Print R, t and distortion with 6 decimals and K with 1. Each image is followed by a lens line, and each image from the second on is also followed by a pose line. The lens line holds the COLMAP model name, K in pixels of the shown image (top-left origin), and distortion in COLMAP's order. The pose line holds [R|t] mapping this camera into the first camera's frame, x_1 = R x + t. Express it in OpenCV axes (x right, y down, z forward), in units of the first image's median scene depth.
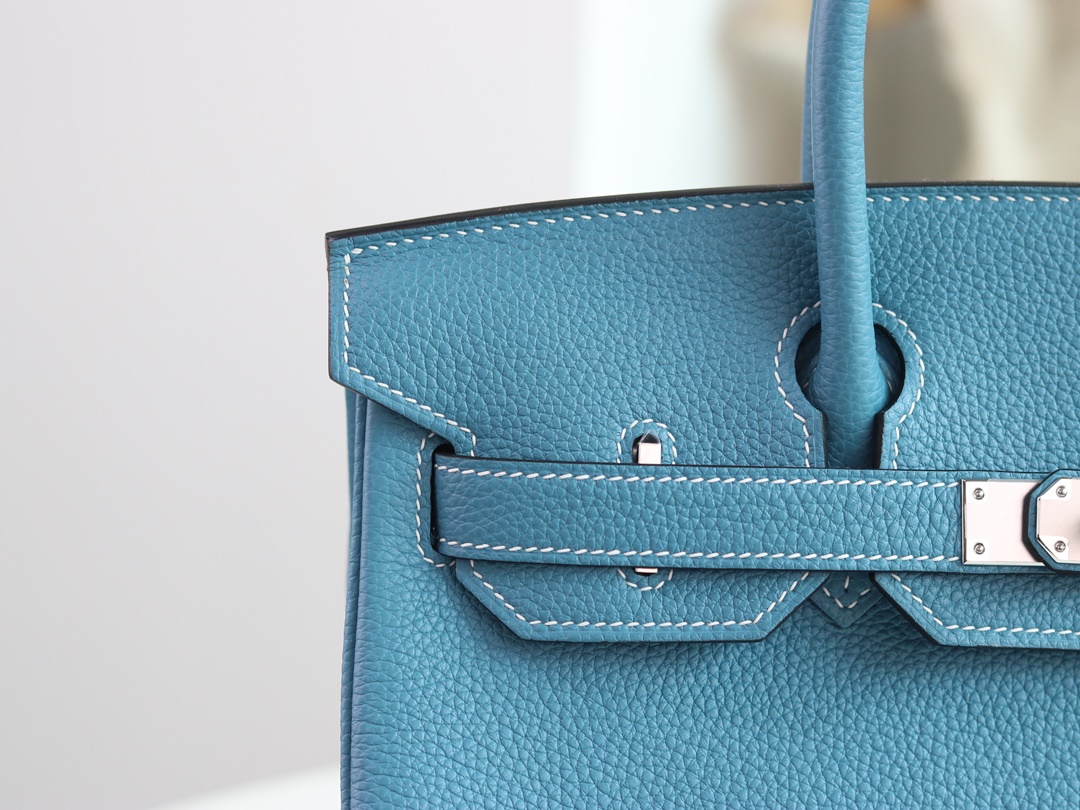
lens RADIAL K [[2469.5, 0, 540.0], [0, 2469.5, 405.0], [0, 0, 1]] dist [0.481952, -0.032250]
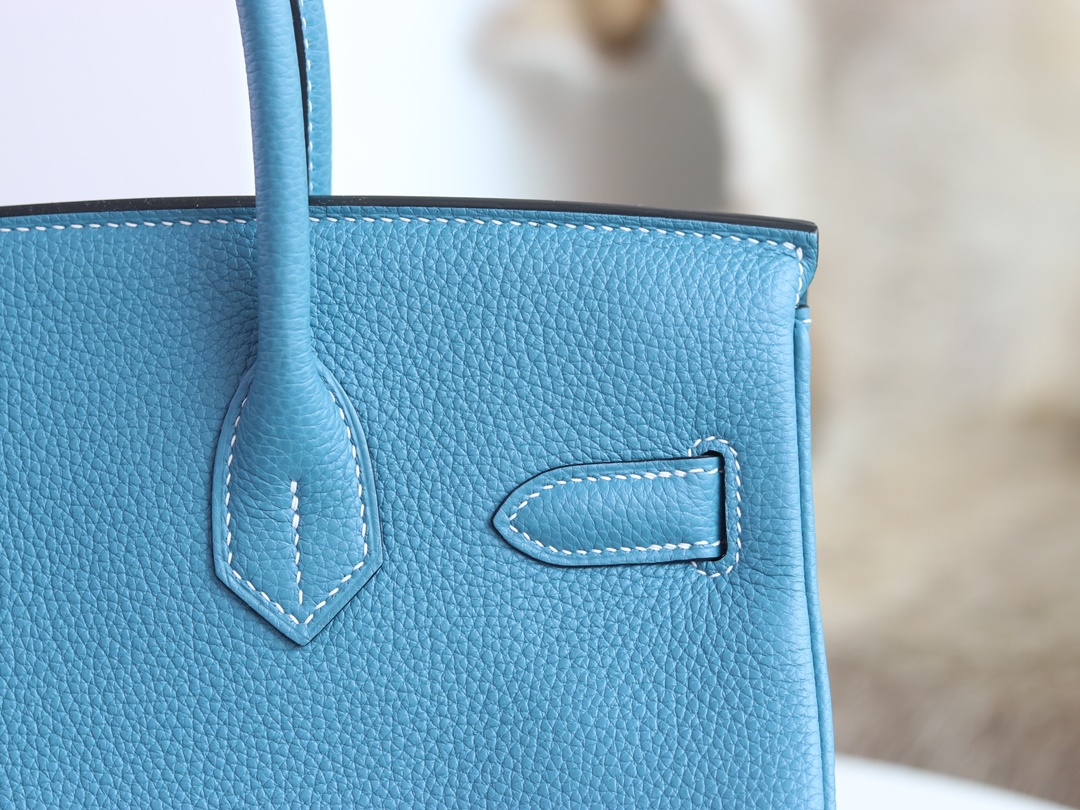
lens RADIAL K [[2469.5, 0, 540.0], [0, 2469.5, 405.0], [0, 0, 1]] dist [0.481952, -0.032250]
pose [[0.982172, -0.050086, 0.181188, 0.022695], [0.060266, 0.996872, -0.051124, 0.008945], [-0.178061, 0.061132, 0.982119, 0.120419]]
